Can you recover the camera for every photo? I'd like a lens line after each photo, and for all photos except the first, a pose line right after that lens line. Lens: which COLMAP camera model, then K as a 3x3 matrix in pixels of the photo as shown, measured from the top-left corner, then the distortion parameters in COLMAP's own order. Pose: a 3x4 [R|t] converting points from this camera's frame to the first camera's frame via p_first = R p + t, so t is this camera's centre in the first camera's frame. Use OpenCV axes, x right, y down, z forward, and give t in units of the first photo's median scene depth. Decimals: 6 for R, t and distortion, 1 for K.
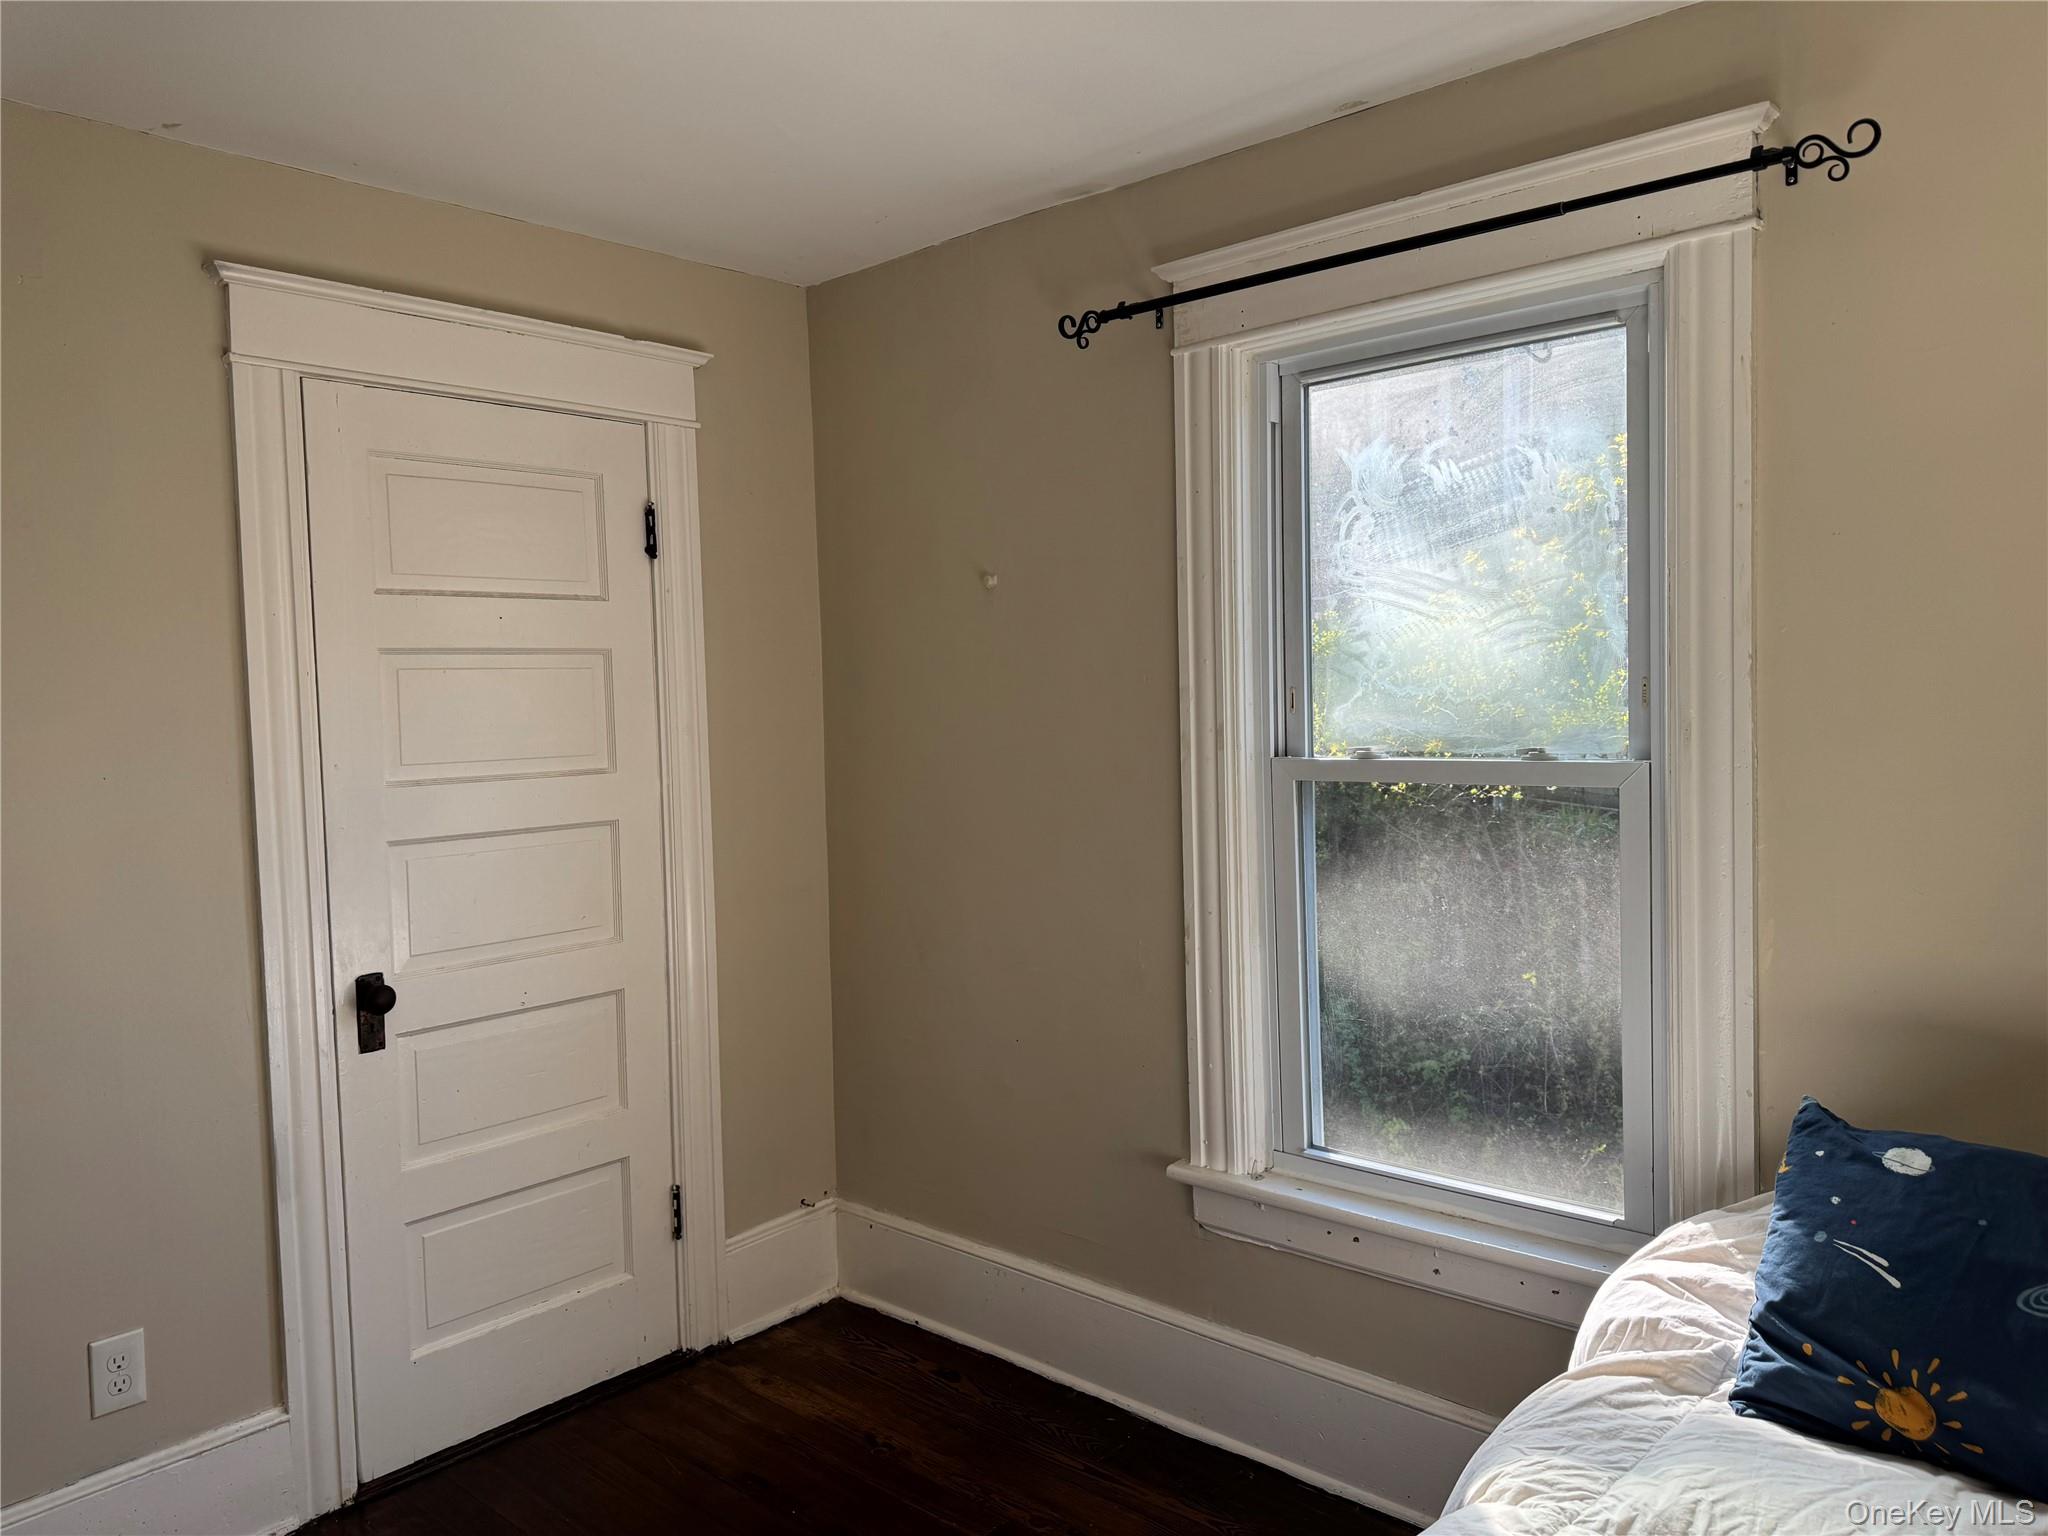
lens RADIAL K [[1440.8, 0, 1025.2], [0, 1440.8, 737.8], [0, 0, 1]] dist [0.053022, -0.065194]
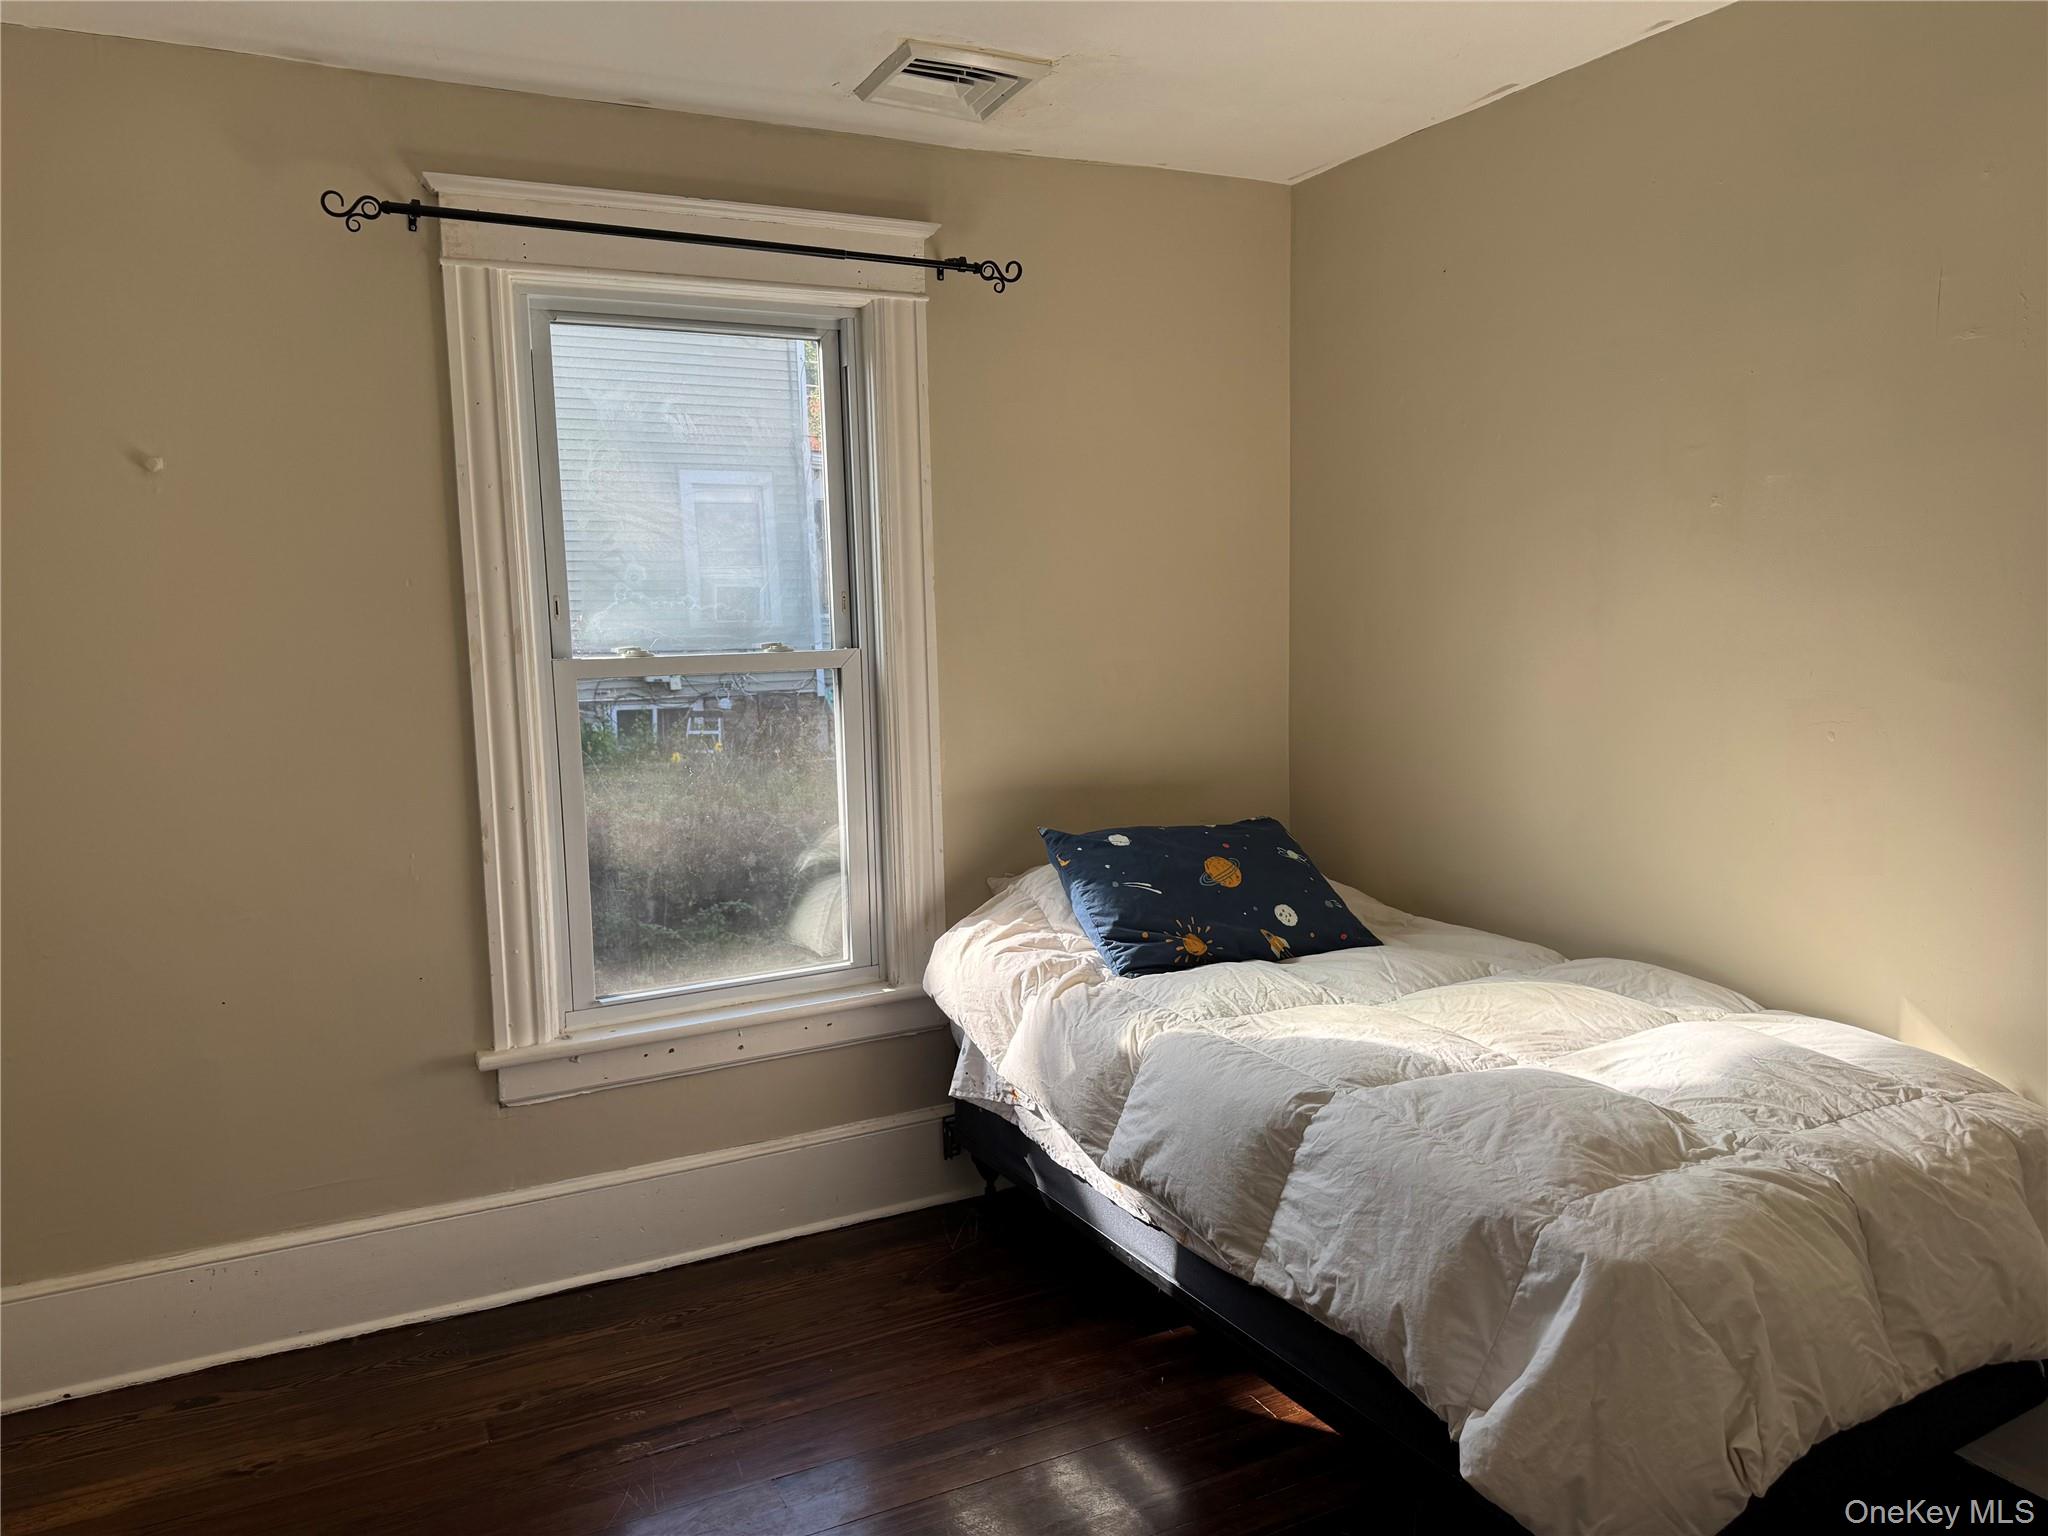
lens RADIAL K [[1433.9, 0, 1024.0], [0, 1433.9, 768.0], [0, 0, 1]] dist [-0.003574, -0.008928]
pose [[0.352581, -0.090868, 0.931359, -0.742503], [0.046519, 0.995746, 0.079540, 0.025829], [-0.934624, 0.015281, 0.355308, 0.281255]]
